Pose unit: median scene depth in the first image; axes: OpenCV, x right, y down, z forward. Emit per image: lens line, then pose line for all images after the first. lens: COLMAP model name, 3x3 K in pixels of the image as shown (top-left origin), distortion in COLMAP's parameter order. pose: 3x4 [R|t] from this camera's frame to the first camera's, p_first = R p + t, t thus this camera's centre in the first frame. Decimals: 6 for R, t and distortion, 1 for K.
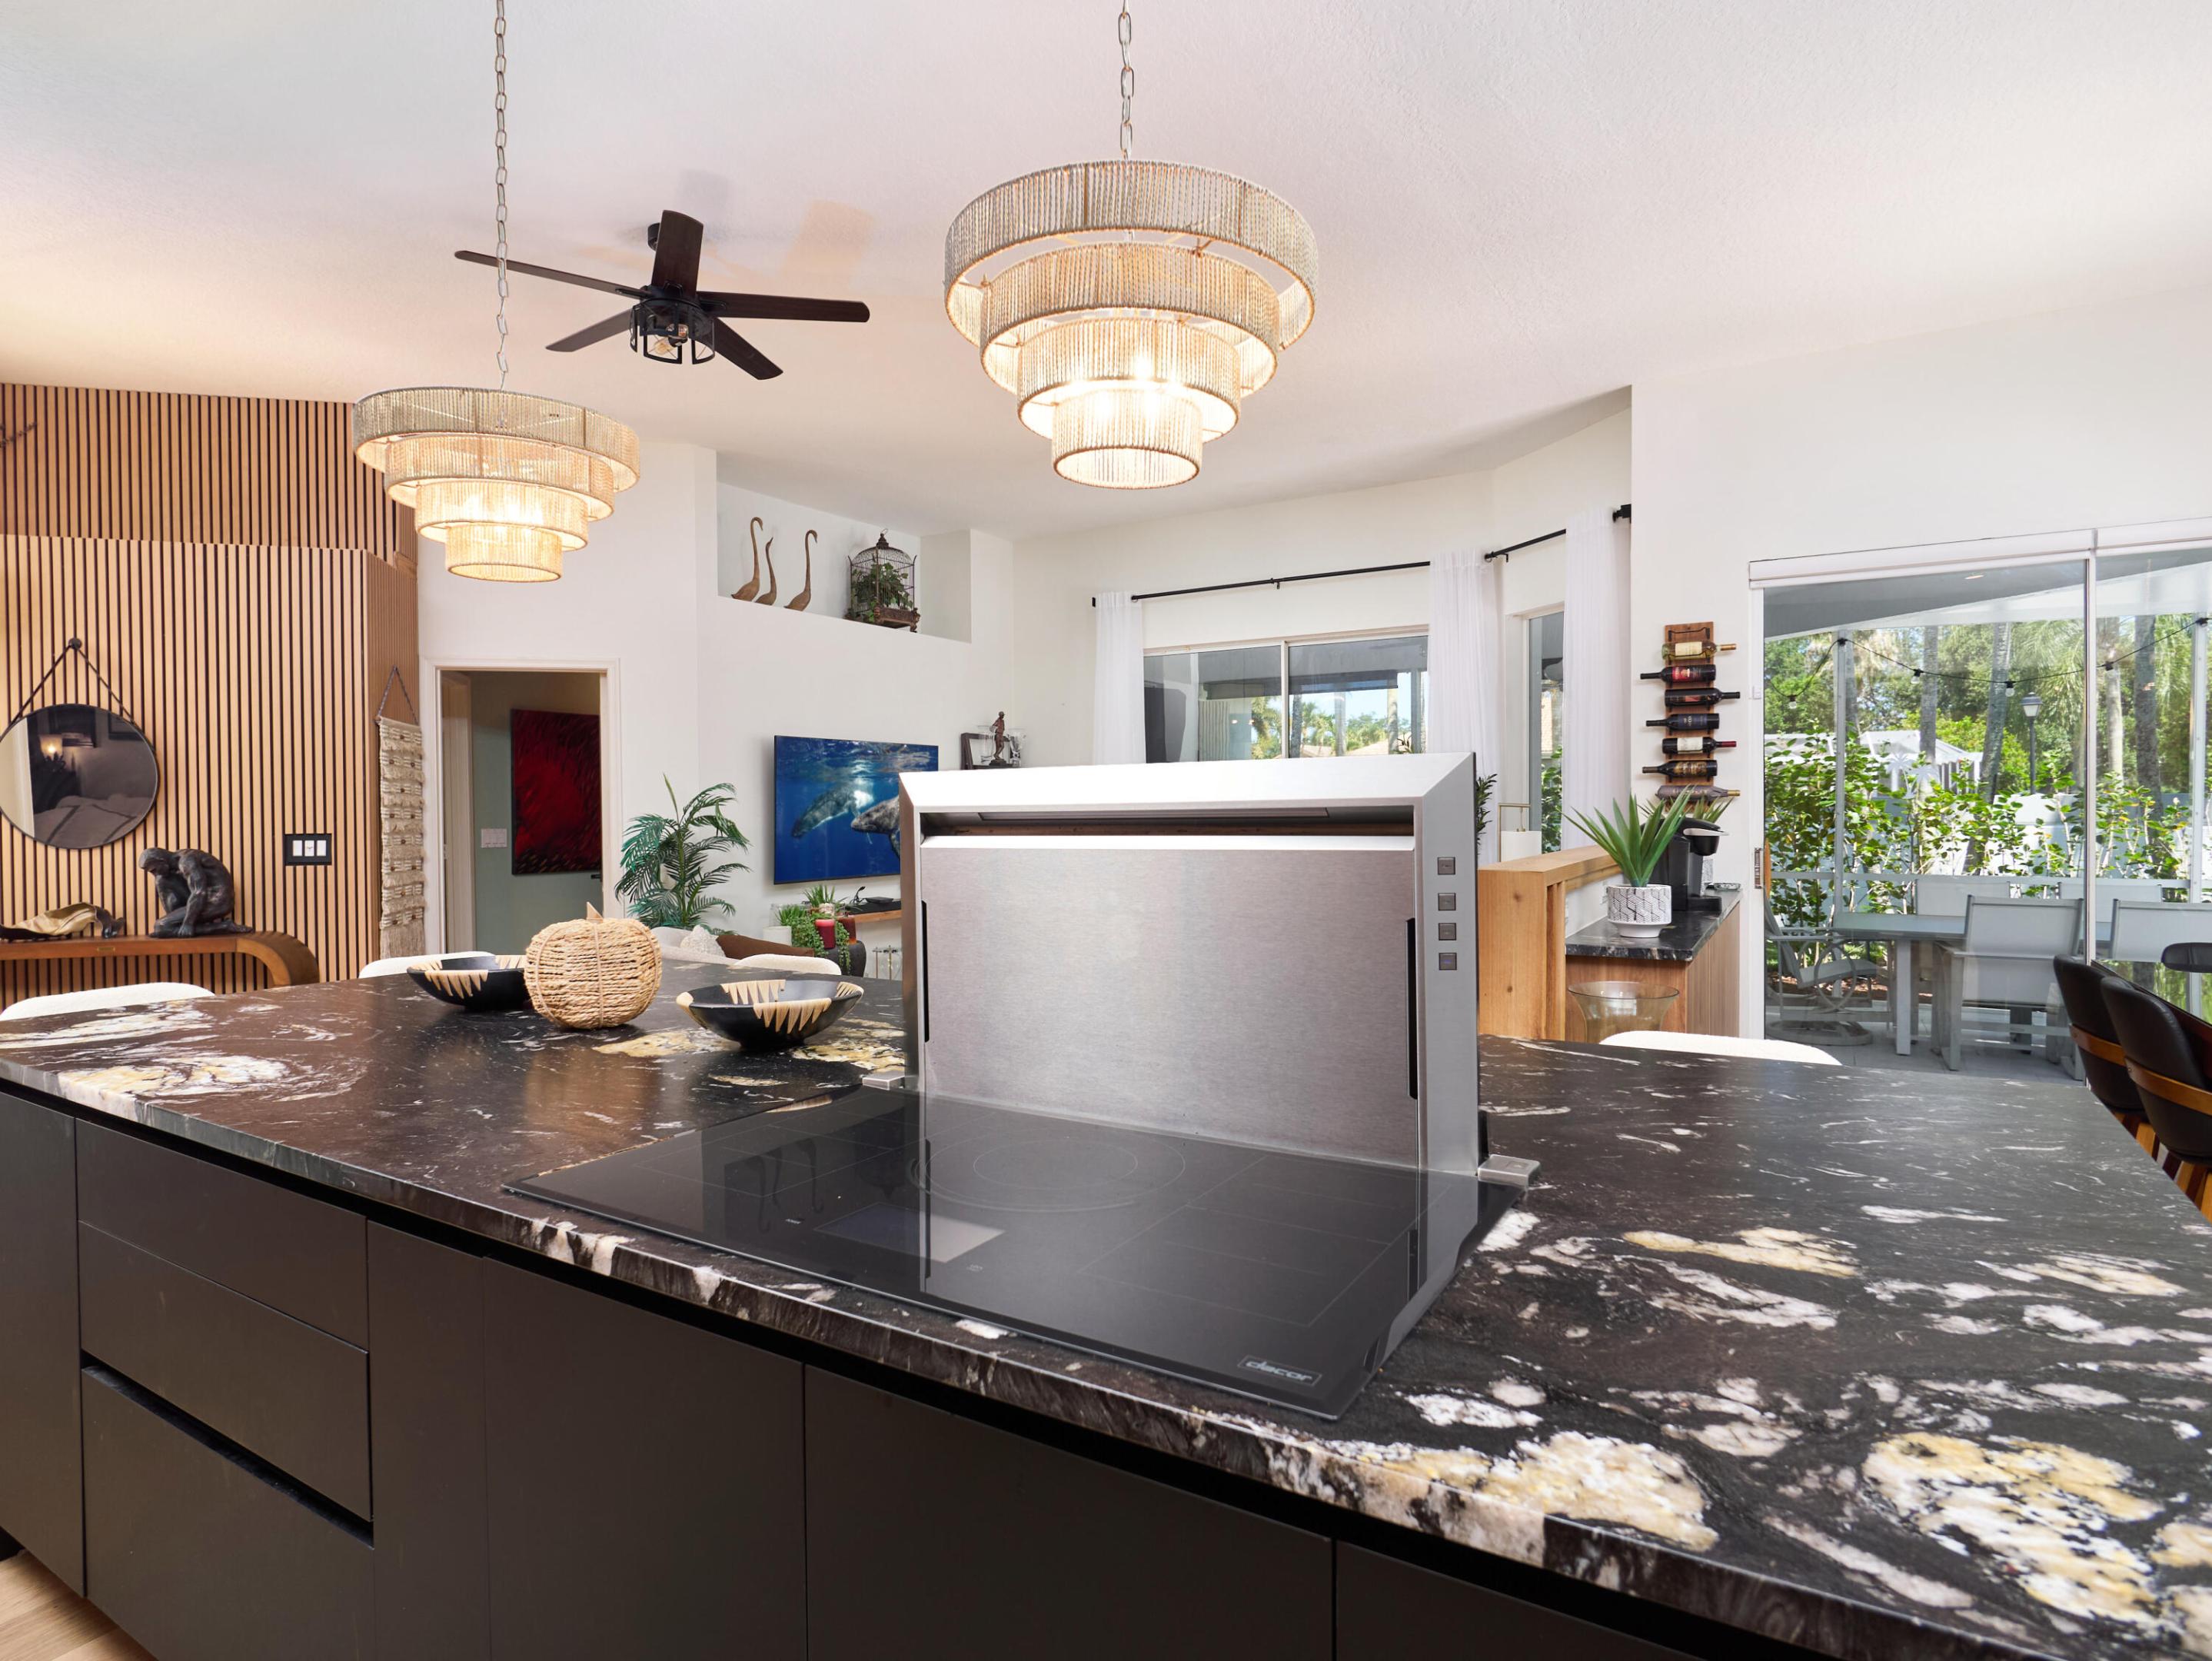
lens RADIAL K [[1189.1, 0, 1106.0], [0, 1189.1, 821.8], [0, 0, 1]] dist [-0.012719, 0.001444]
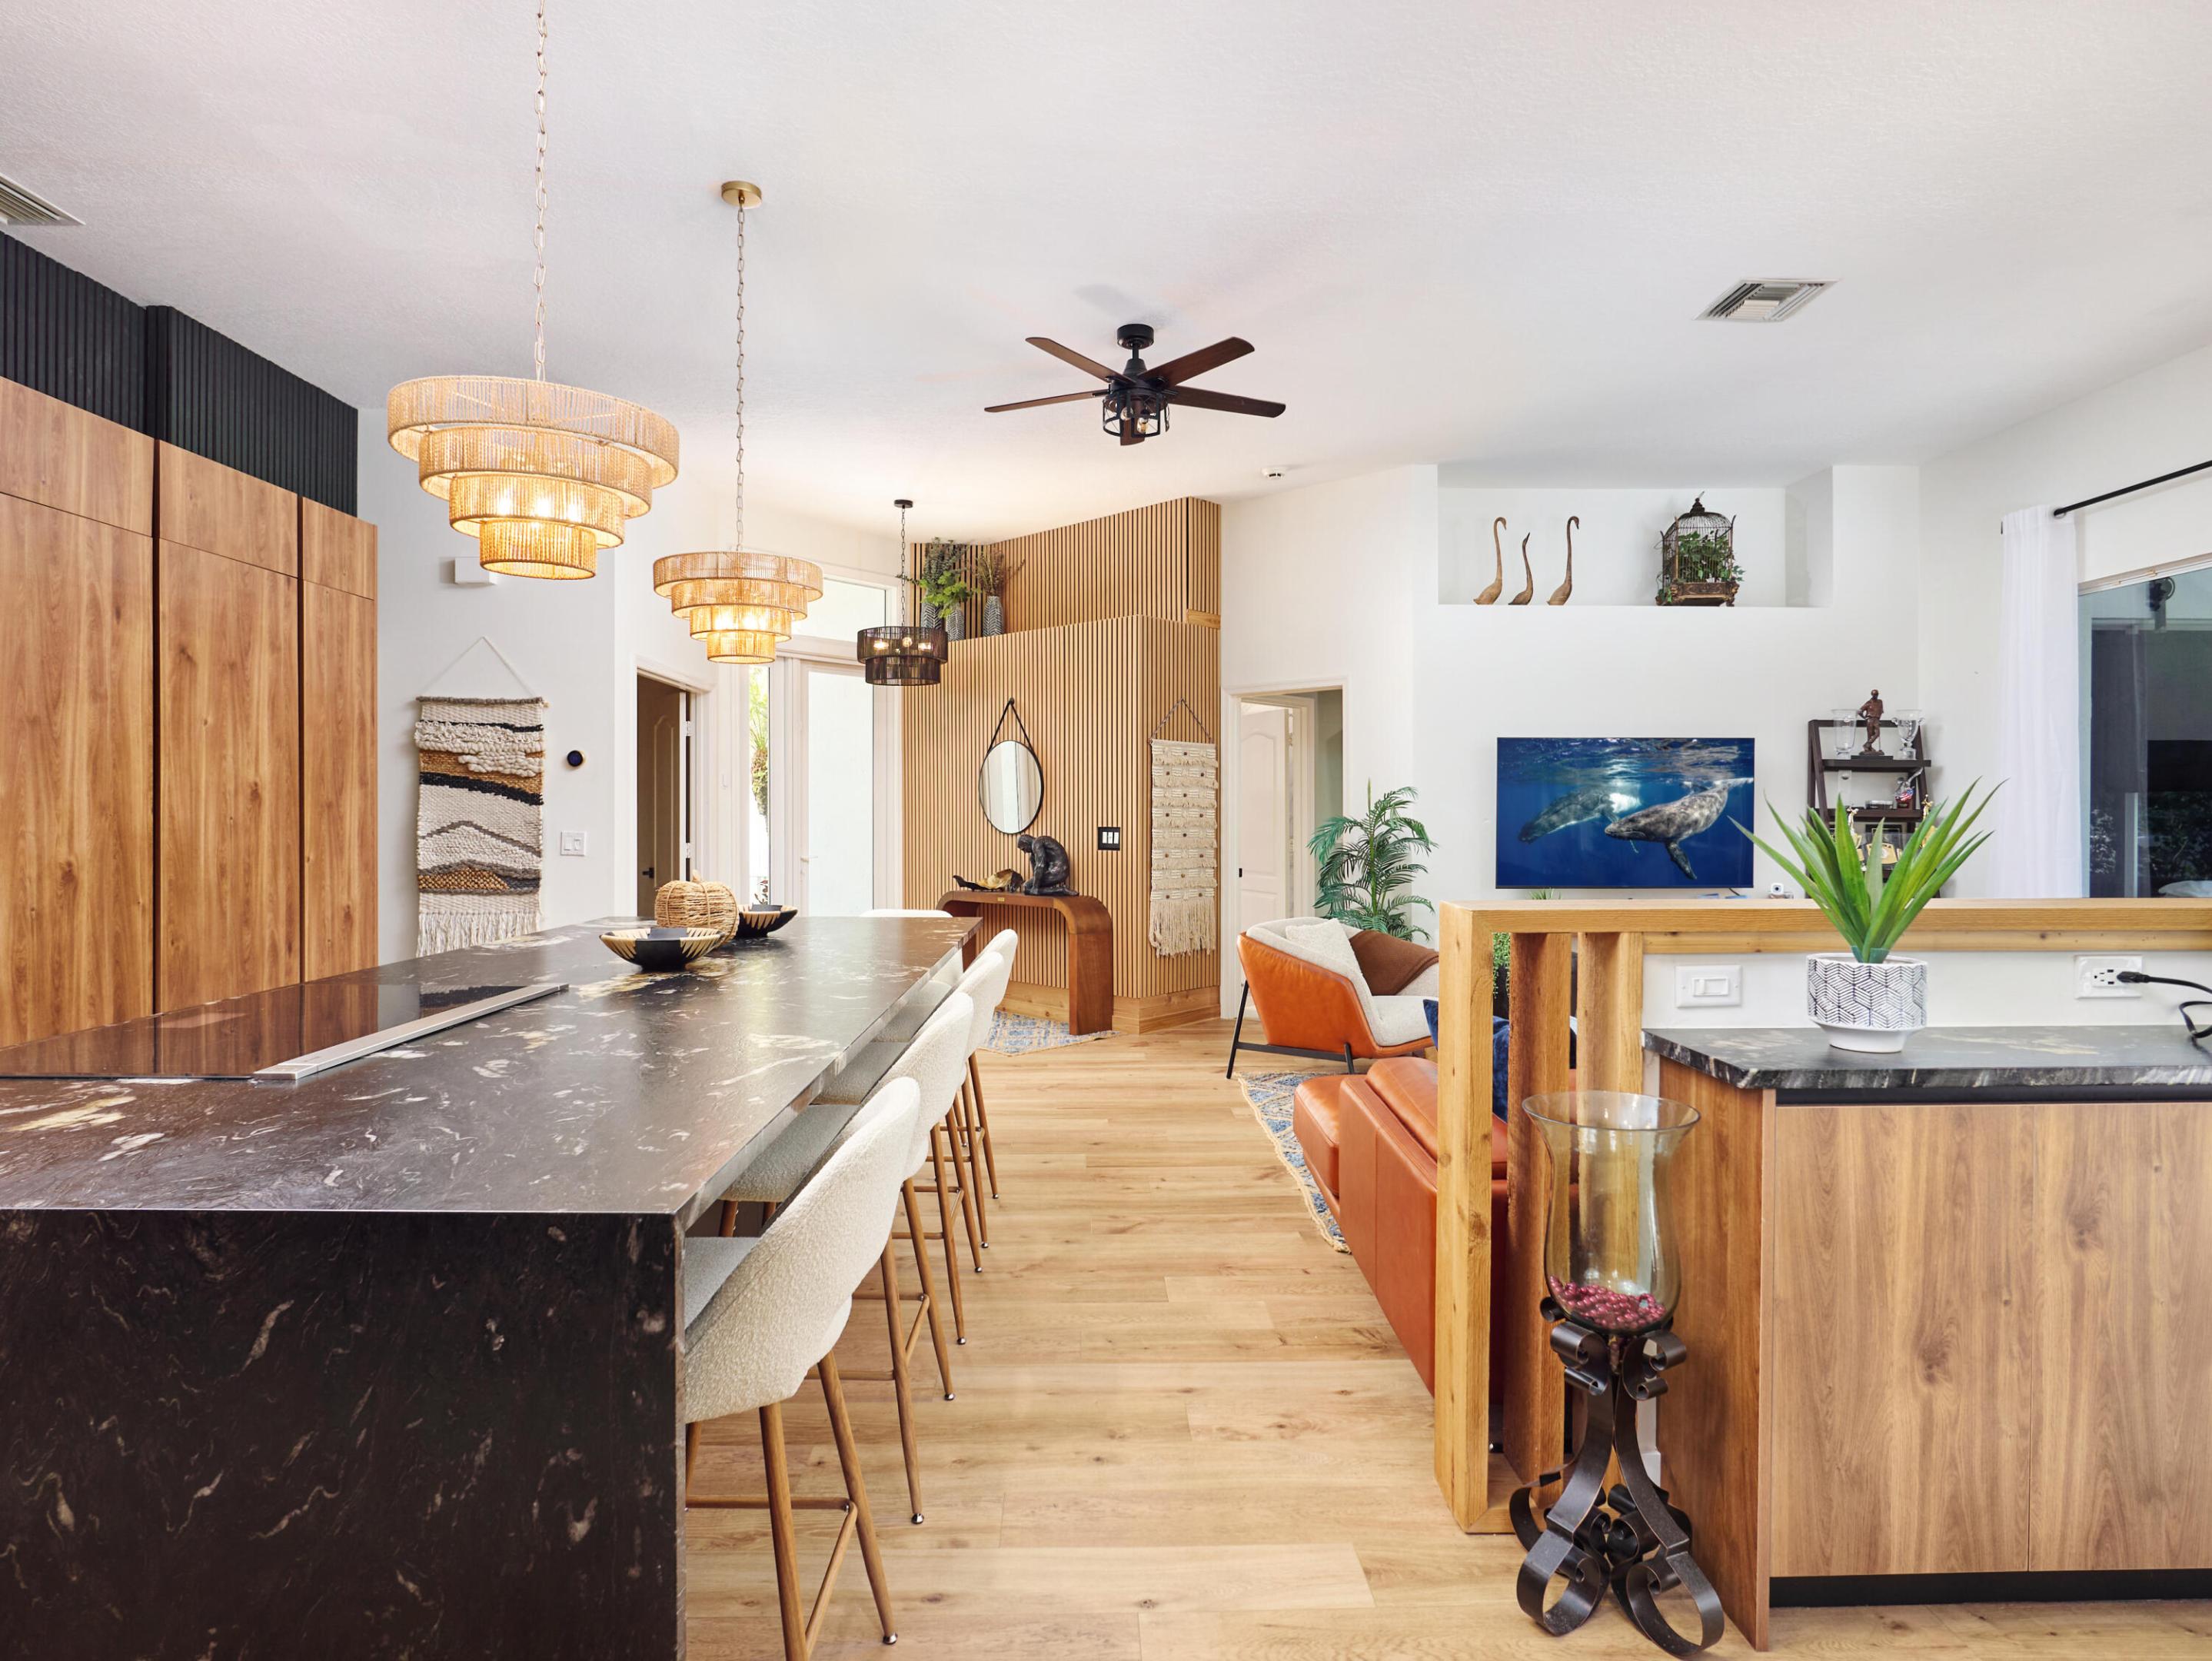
lens RADIAL K [[1189.1, 0, 1106.0], [0, 1189.1, 821.8], [0, 0, 1]] dist [-0.012719, 0.001444]
pose [[0.536298, 0.014827, -0.843899, 0.366241], [-0.016832, 0.999835, 0.006870, -0.004250], [0.843861, 0.010520, 0.536459, 0.195786]]
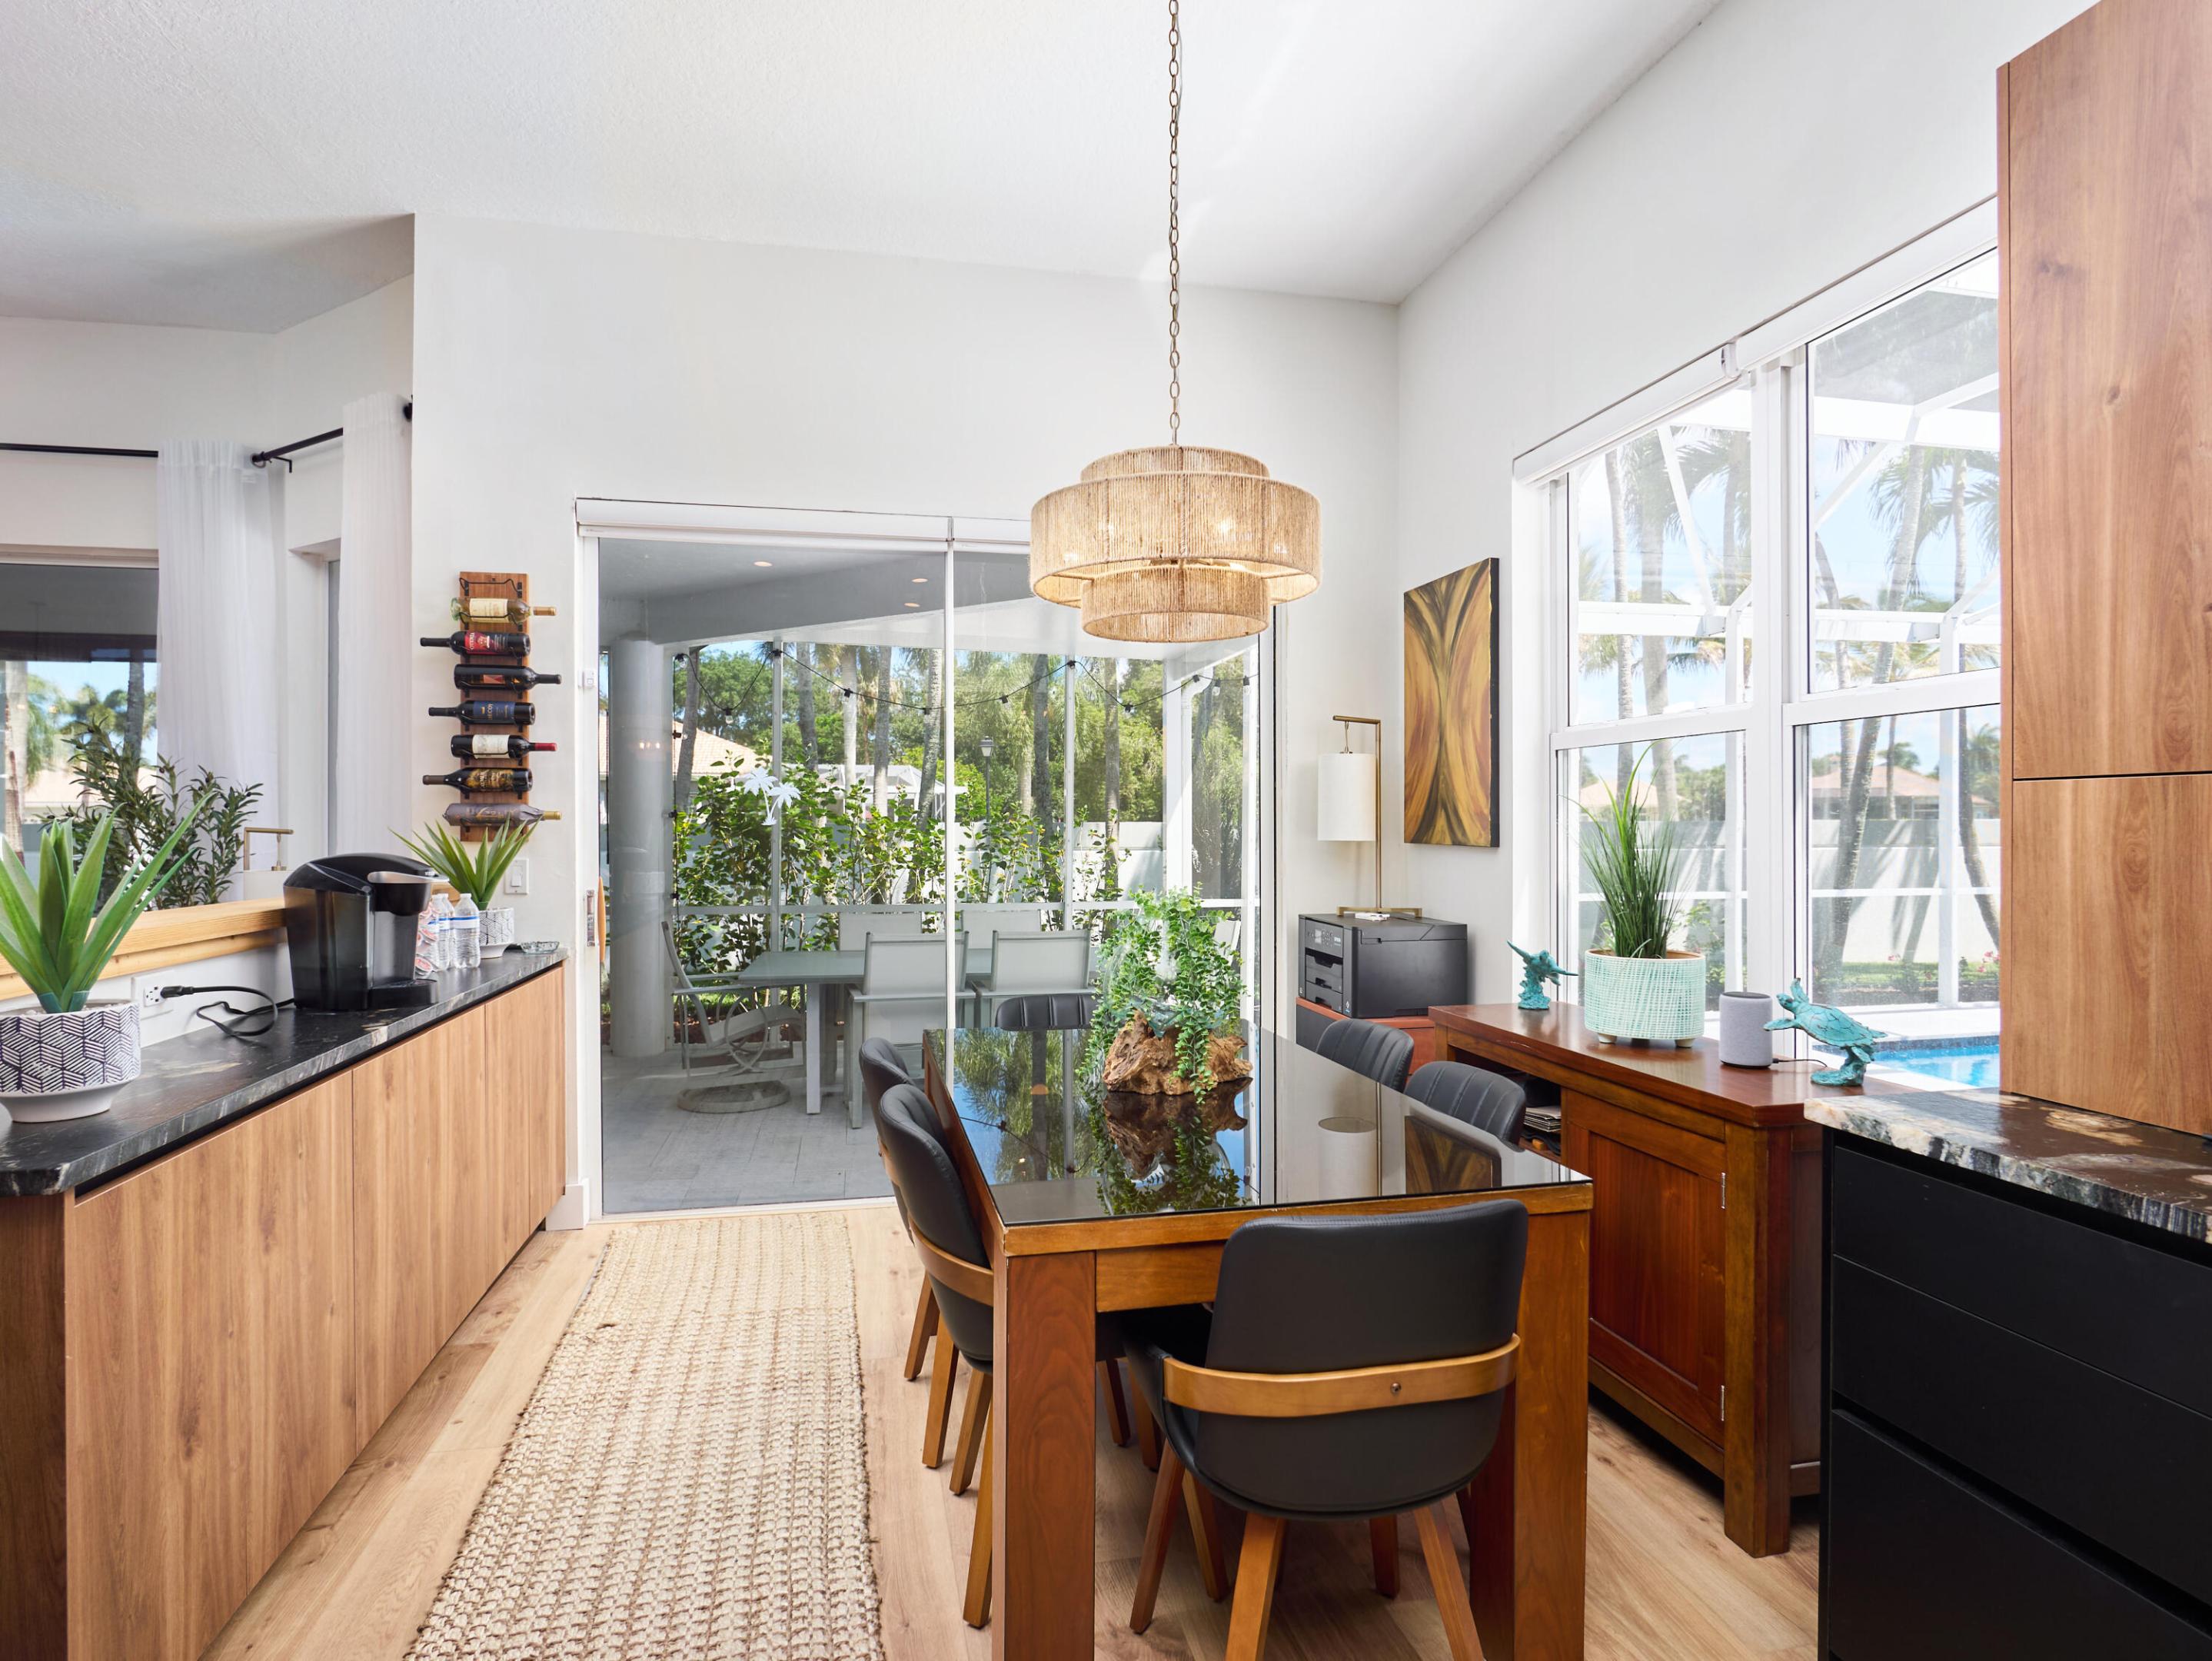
lens RADIAL K [[1189.1, 0, 1106.0], [0, 1189.1, 821.8], [0, 0, 1]] dist [-0.012719, 0.001444]
pose [[0.730788, 0.008841, 0.682548, 0.218814], [0.005570, 0.999806, -0.018914, -0.003606], [-0.682582, 0.017624, 0.730596, 0.190163]]
